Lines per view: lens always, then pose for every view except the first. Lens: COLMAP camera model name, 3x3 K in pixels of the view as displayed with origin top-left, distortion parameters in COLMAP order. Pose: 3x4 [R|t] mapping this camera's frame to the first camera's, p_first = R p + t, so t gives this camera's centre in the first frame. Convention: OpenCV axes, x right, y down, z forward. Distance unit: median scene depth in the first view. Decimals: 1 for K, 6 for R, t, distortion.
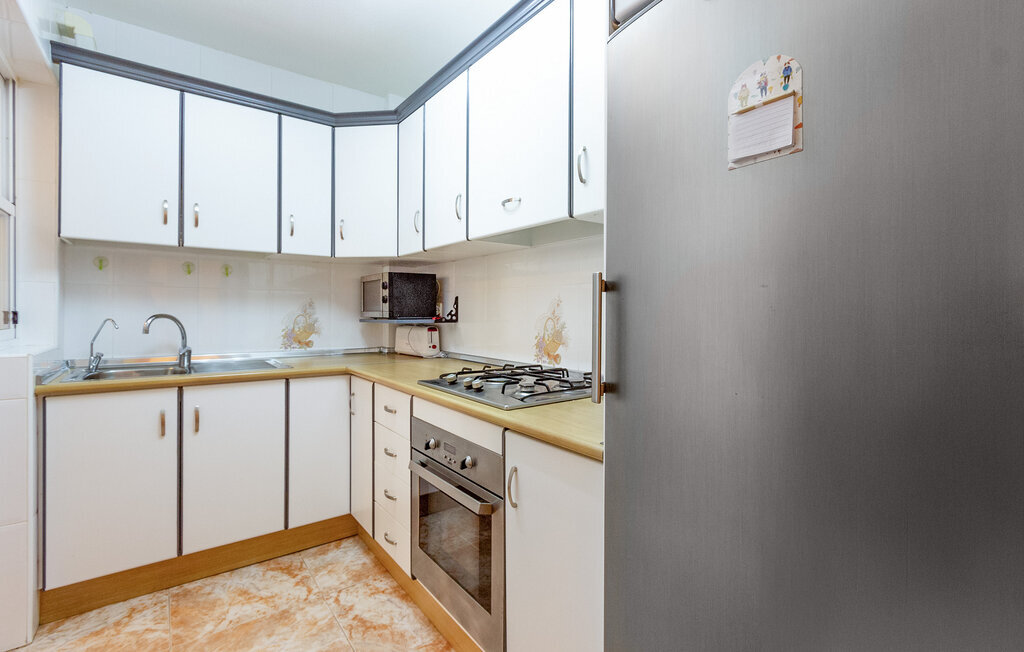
lens RADIAL K [[467.1, 0, 511.3], [0, 467.1, 308.8], [0, 0, 1]] dist [0.000199, -0.000022]
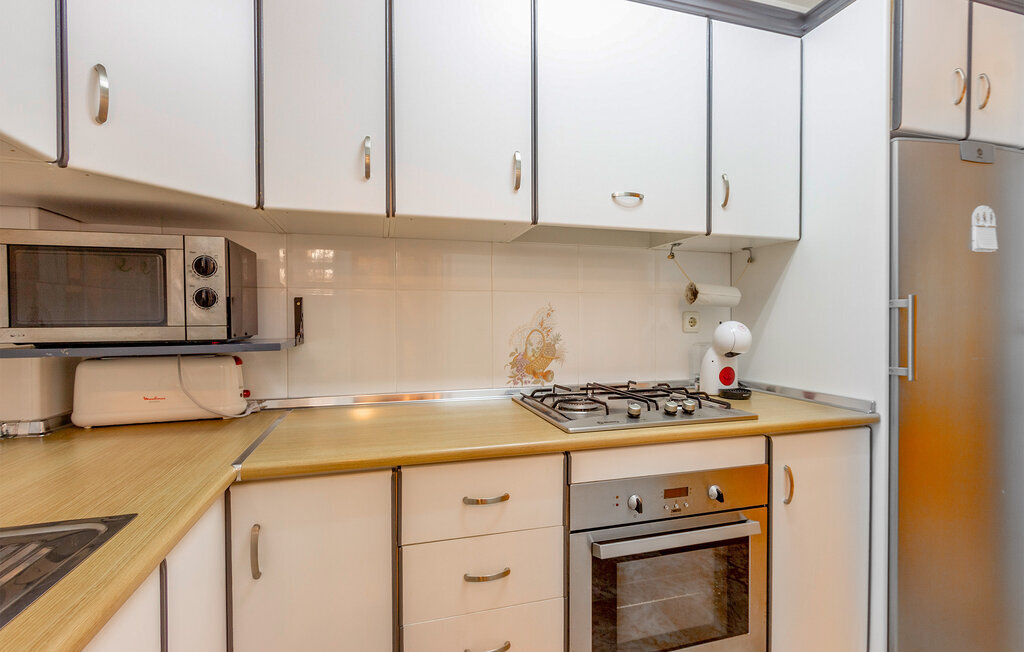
lens RADIAL K [[467.1, 0, 513.6], [0, 467.1, 326.9], [0, 0, 1]] dist [0.000199, -0.000022]
pose [[0.337794, -0.012465, 0.941138, -0.746748], [0.001148, 0.999917, 0.012831, 0.003349], [-0.941219, -0.003254, 0.337780, 0.760089]]
